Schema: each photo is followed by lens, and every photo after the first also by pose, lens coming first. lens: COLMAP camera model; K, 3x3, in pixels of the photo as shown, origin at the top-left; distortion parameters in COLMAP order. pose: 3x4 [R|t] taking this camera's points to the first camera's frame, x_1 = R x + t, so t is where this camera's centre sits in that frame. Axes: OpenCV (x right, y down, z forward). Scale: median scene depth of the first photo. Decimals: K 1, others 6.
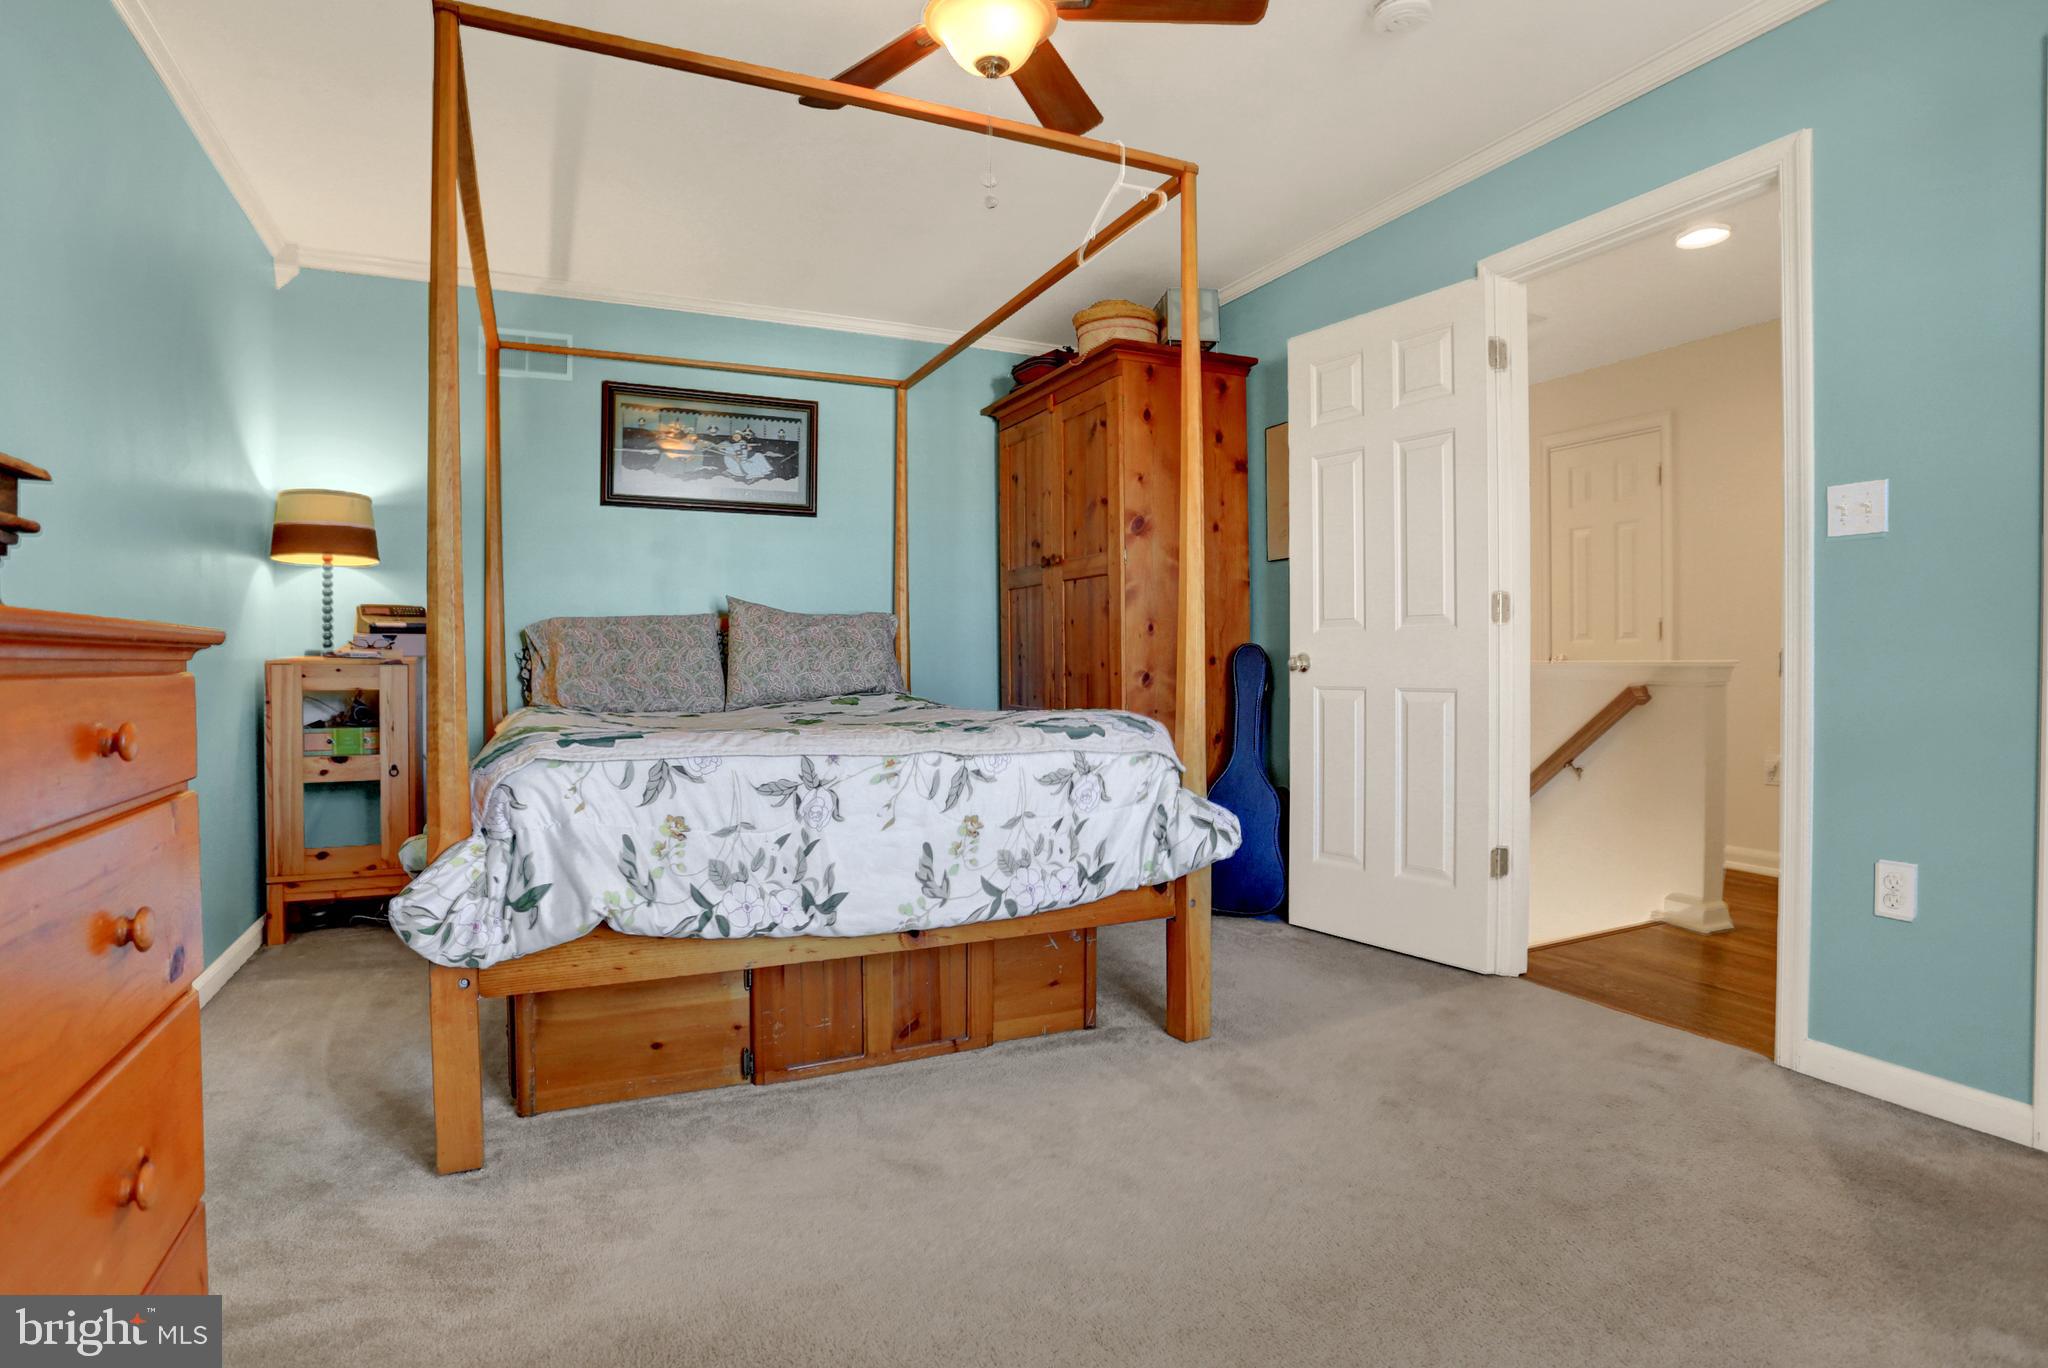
lens RADIAL K [[1044.7, 0, 1025.7], [0, 1044.7, 676.8], [0, 0, 1]] dist [-0.055182, 0.022220]
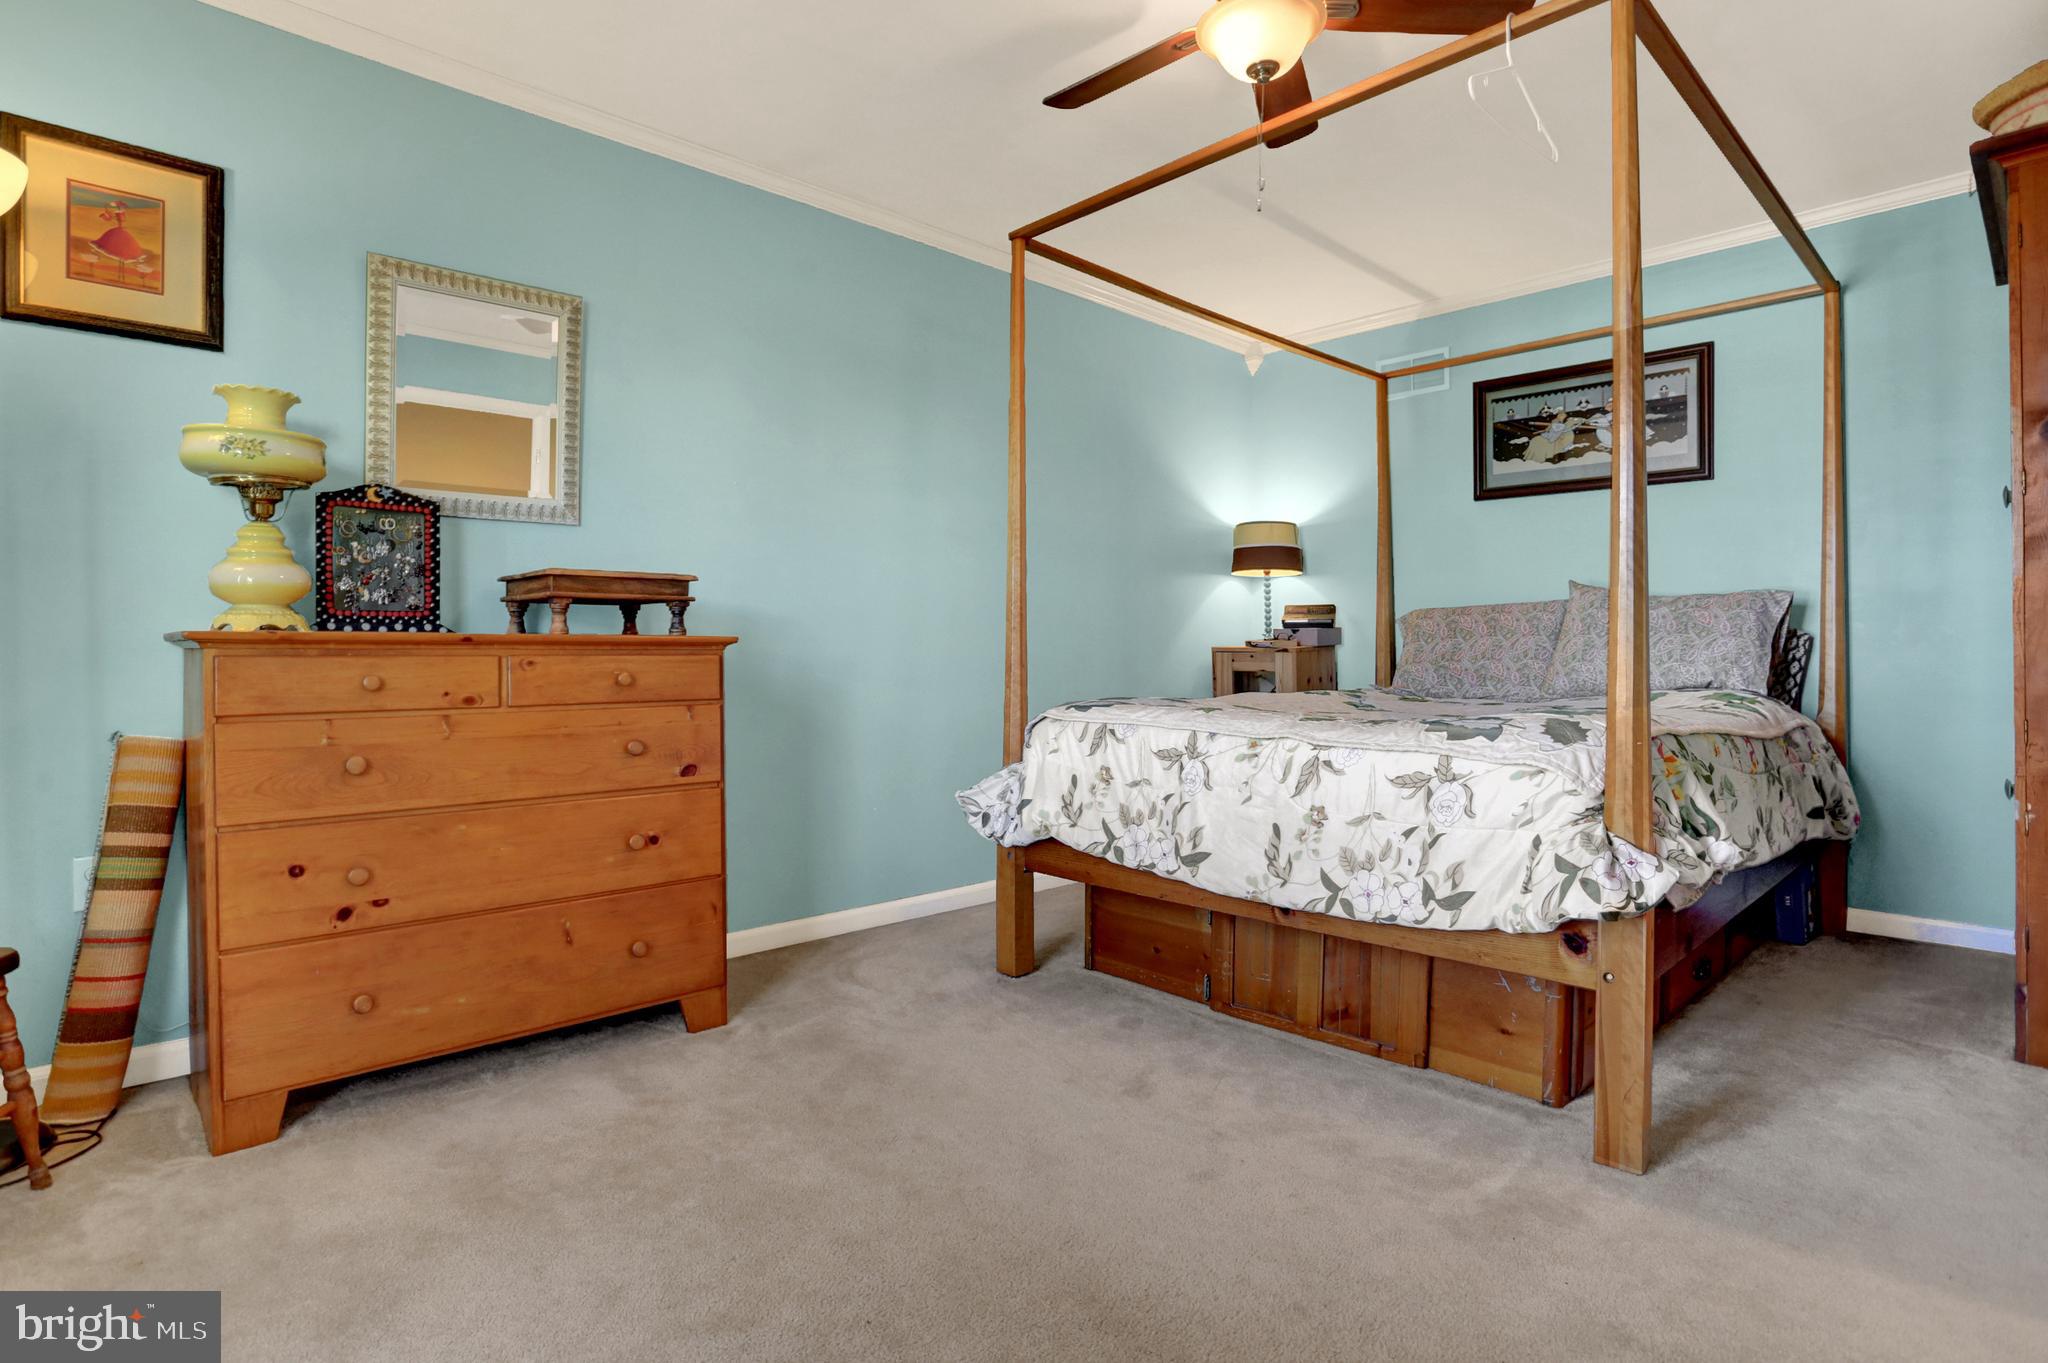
lens RADIAL K [[1044.7, 0, 1026.7], [0, 1044.7, 662.5], [0, 0, 1]] dist [-0.055182, 0.022220]
pose [[0.330654, 0.013012, -0.943662, 0.779574], [-0.014497, 0.999857, 0.008708, -0.008147], [0.943641, 0.010801, 0.330795, 0.401694]]
